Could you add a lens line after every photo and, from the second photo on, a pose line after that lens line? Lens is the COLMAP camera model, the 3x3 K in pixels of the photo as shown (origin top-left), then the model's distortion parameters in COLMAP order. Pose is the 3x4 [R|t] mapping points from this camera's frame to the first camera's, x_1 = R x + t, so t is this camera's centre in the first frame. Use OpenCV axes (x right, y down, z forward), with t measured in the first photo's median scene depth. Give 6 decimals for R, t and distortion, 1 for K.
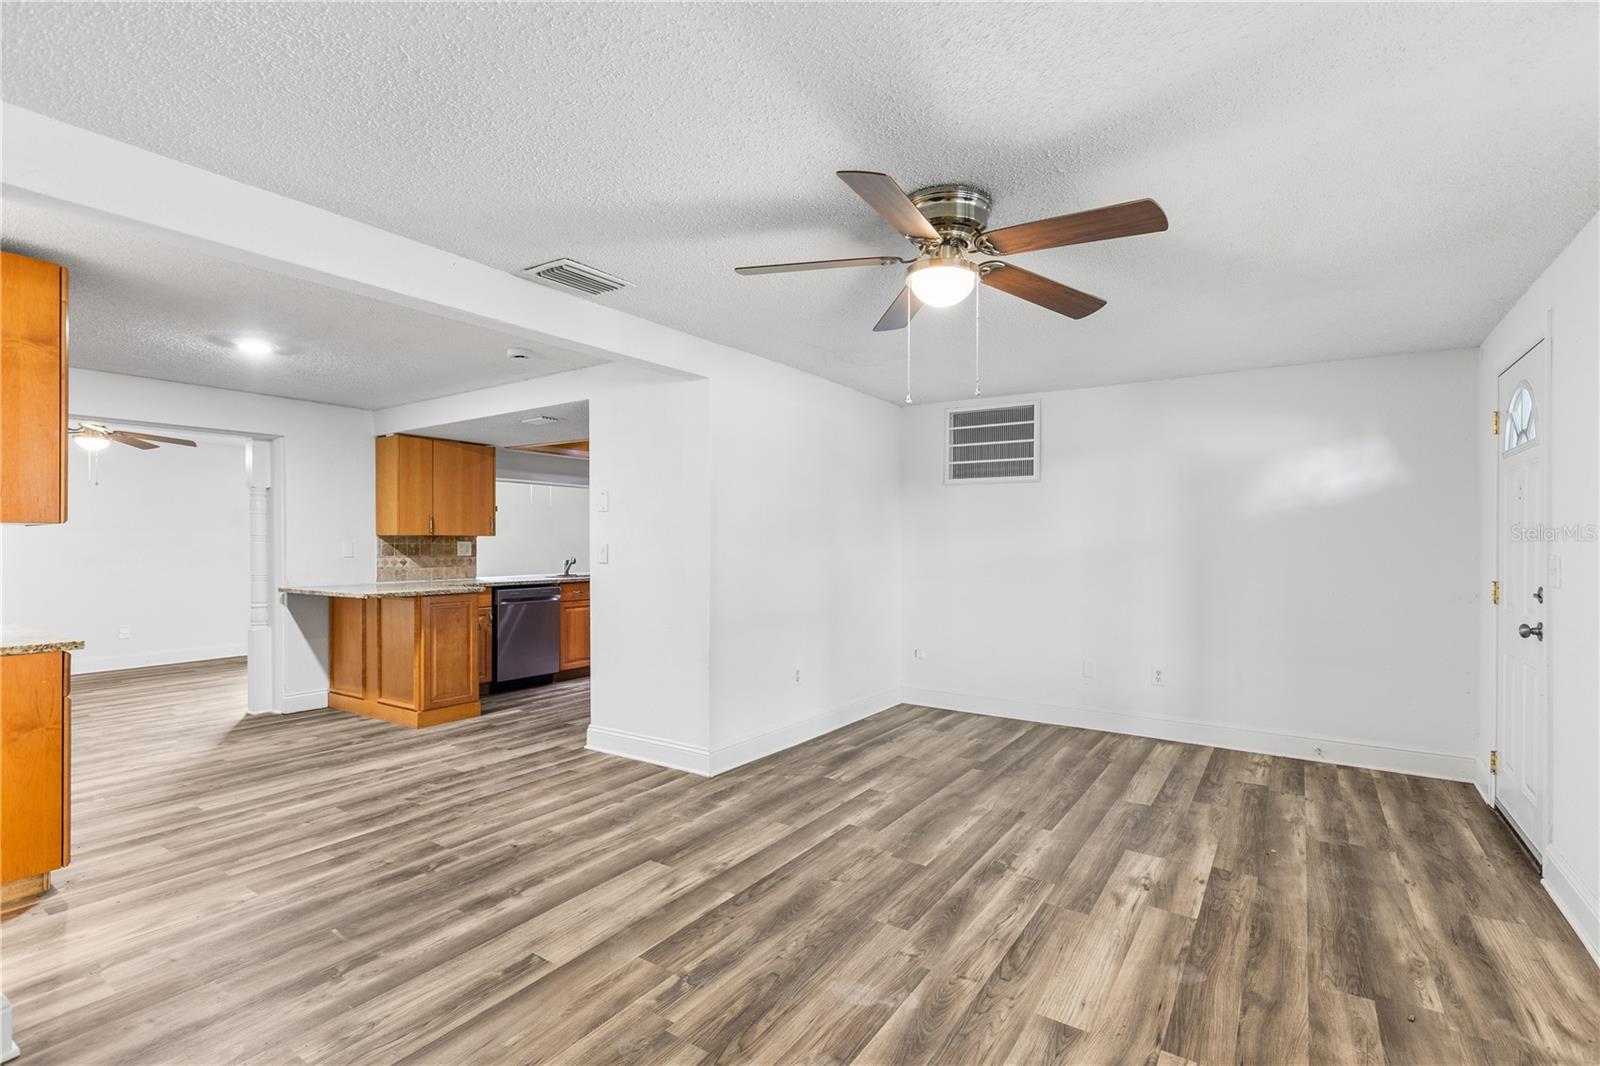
lens RADIAL K [[729.7, 0, 807.1], [0, 729.7, 554.8], [0, 0, 1]] dist [0.006986, -0.002793]
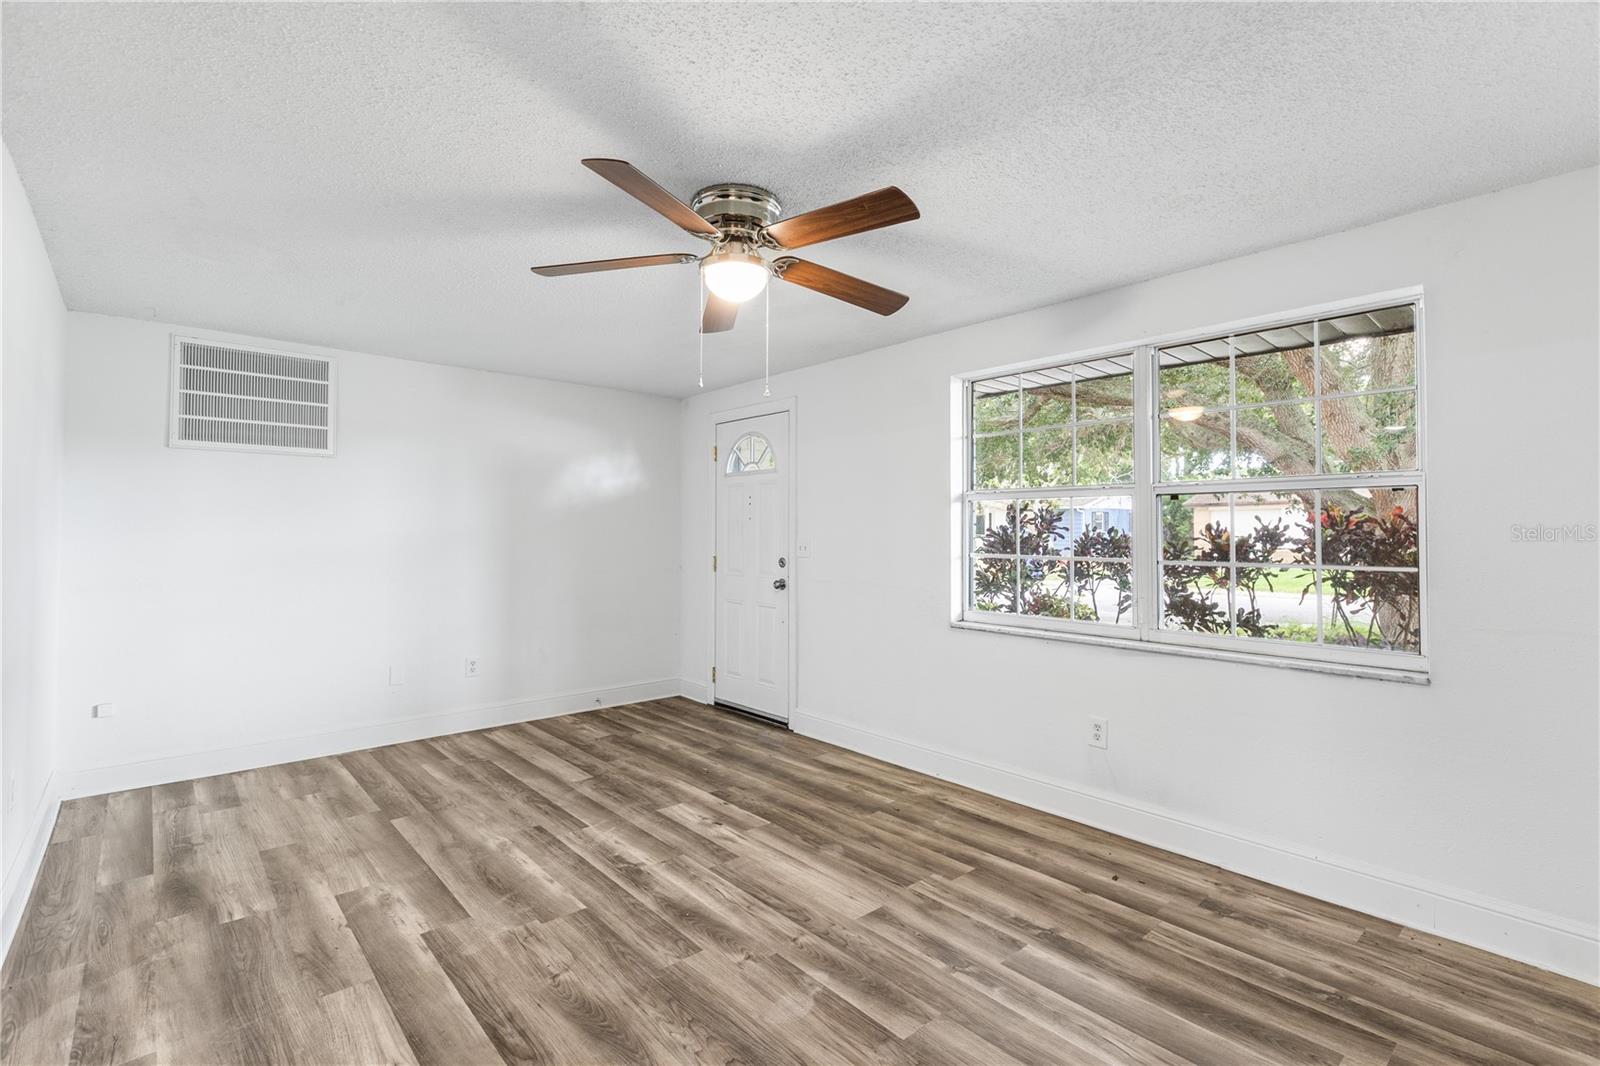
lens RADIAL K [[729.7, 0, 805.9], [0, 729.7, 522.0], [0, 0, 1]] dist [0.006986, -0.002793]
pose [[0.254445, 0.011918, 0.967014, -0.548561], [0.019880, 0.999648, -0.017551, -0.005803], [-0.966883, 0.023689, 0.254119, 0.471232]]
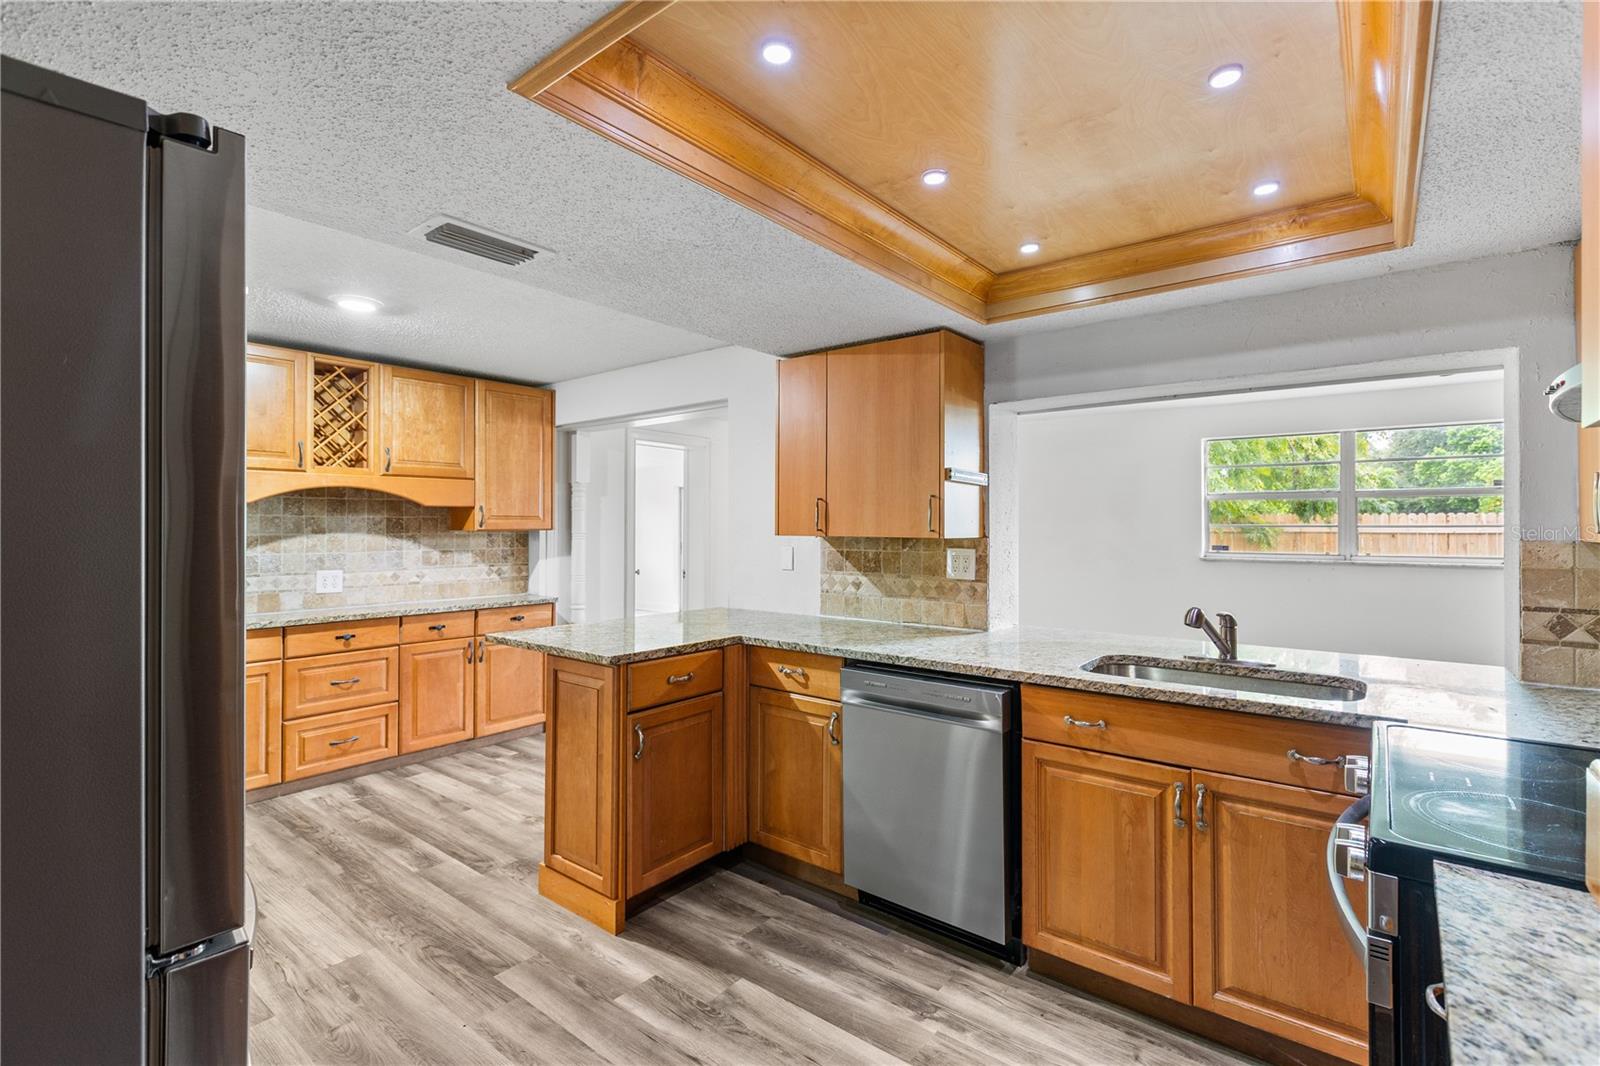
lens RADIAL K [[729.7, 0, 827.8], [0, 729.7, 520.7], [0, 0, 1]] dist [0.006986, -0.002793]
pose [[-0.068185, -0.007285, -0.997646, 0.004297], [-0.017478, 0.999829, -0.006107, -0.065643], [0.997520, 0.017020, -0.068301, 1.951535]]
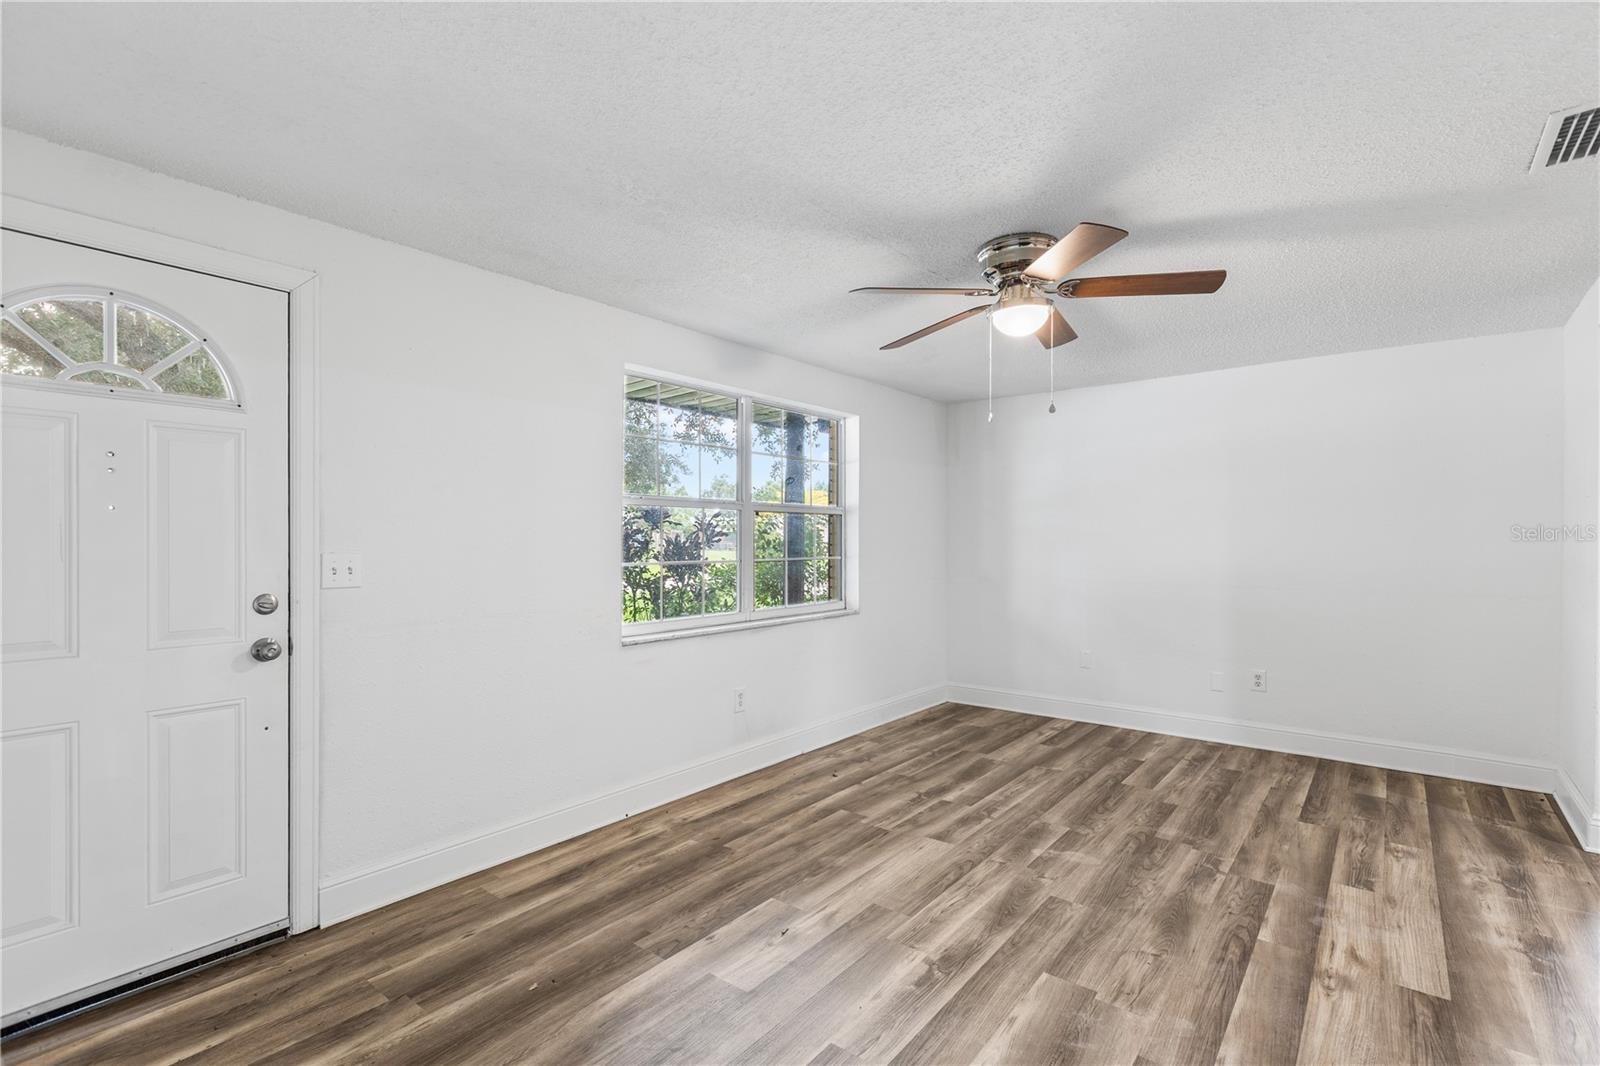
lens RADIAL K [[729.7, 0, 796.1], [0, 729.7, 535.4], [0, 0, 1]] dist [0.006986, -0.002793]
pose [[-0.995360, -0.002372, 0.096193, 0.311051], [-0.000881, 0.999879, 0.015543, -0.033129], [-0.096218, 0.015386, -0.995241, 1.596092]]
